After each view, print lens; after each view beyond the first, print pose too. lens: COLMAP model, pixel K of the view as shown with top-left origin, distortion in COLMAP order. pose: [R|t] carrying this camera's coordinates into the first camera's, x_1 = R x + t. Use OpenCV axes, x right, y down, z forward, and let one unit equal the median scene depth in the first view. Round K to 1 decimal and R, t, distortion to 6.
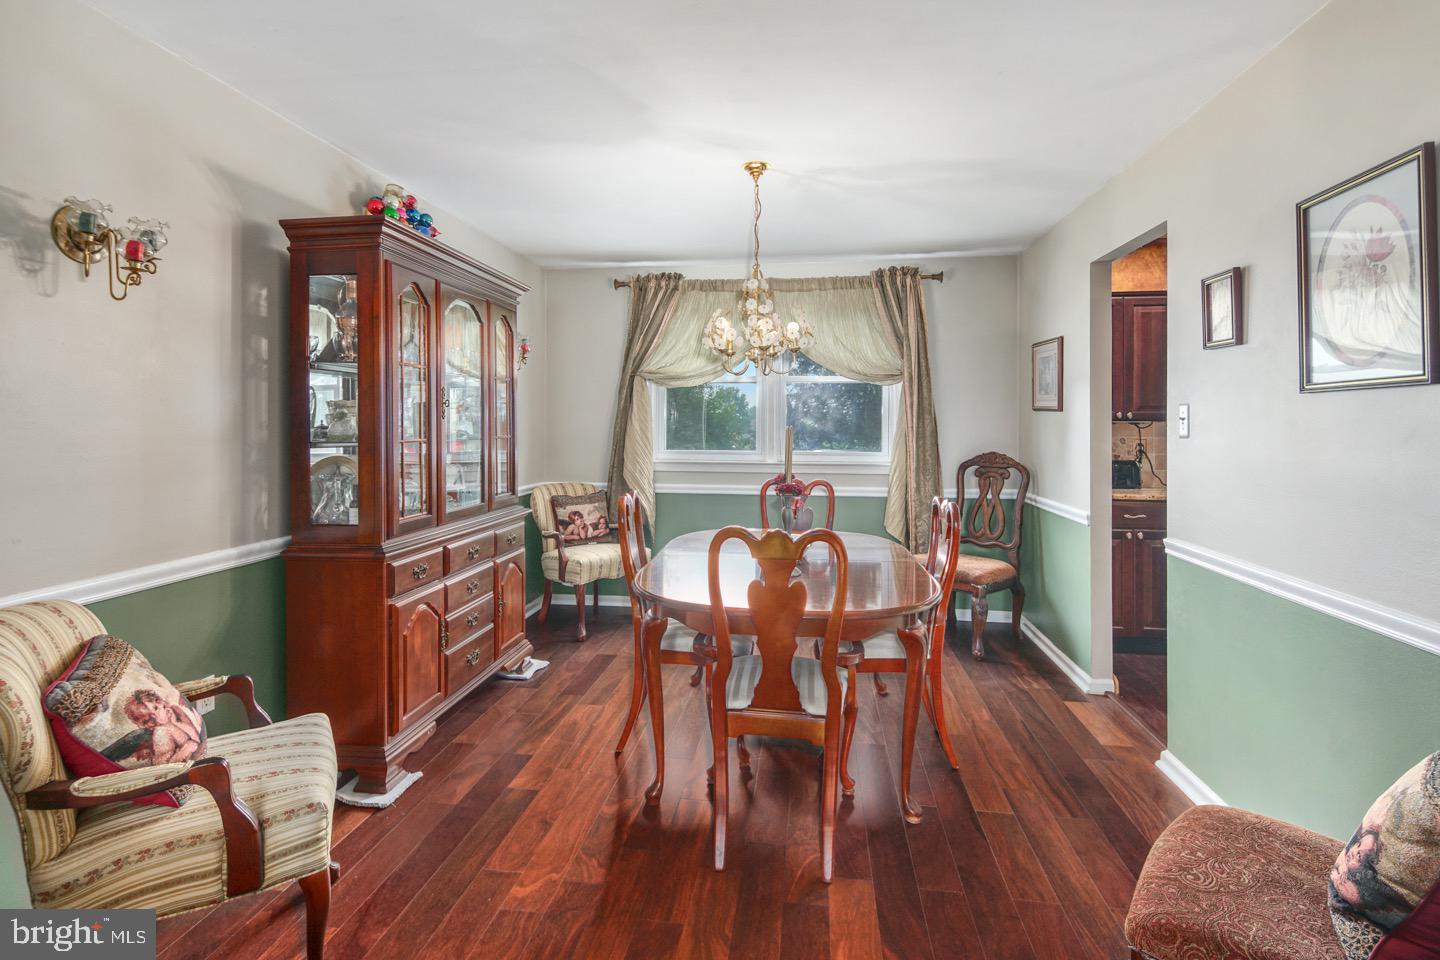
lens RADIAL K [[706.5, 0, 715.3], [0, 706.5, 419.7], [0, 0, 1]] dist [0.008275, -0.003532]
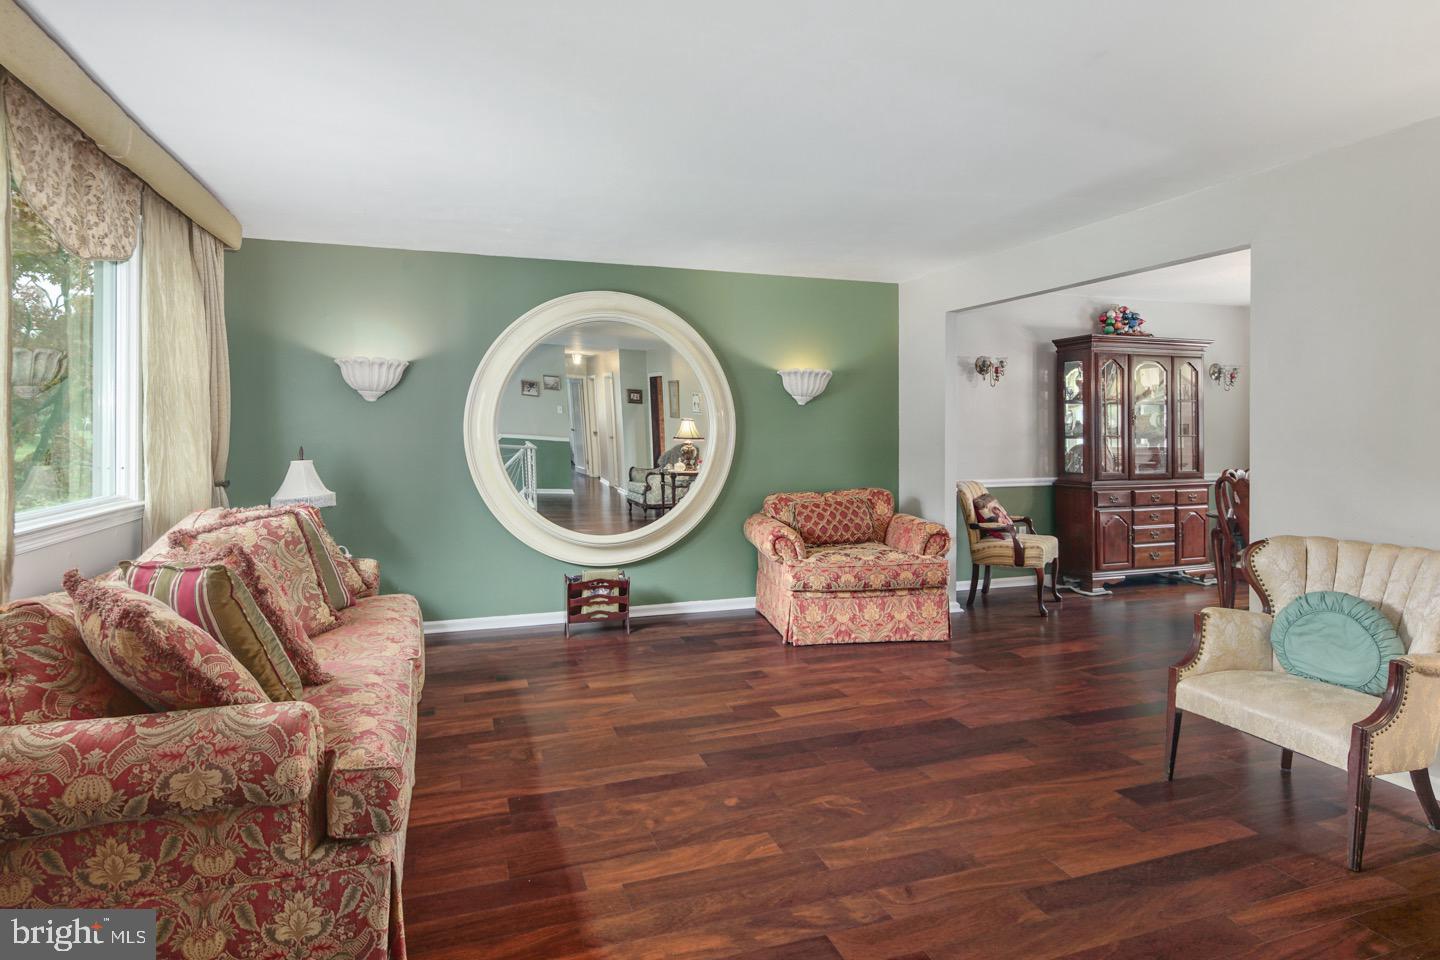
lens RADIAL K [[758.7, 0, 698.6], [0, 758.7, 438.7], [0, 0, 1]] dist [-0.002151, -0.000242]
pose [[0.444958, 0.010137, -0.895494, 1.138941], [0.004031, 0.999903, 0.013322, 0.004703], [0.895543, -0.009538, 0.444874, -1.188537]]
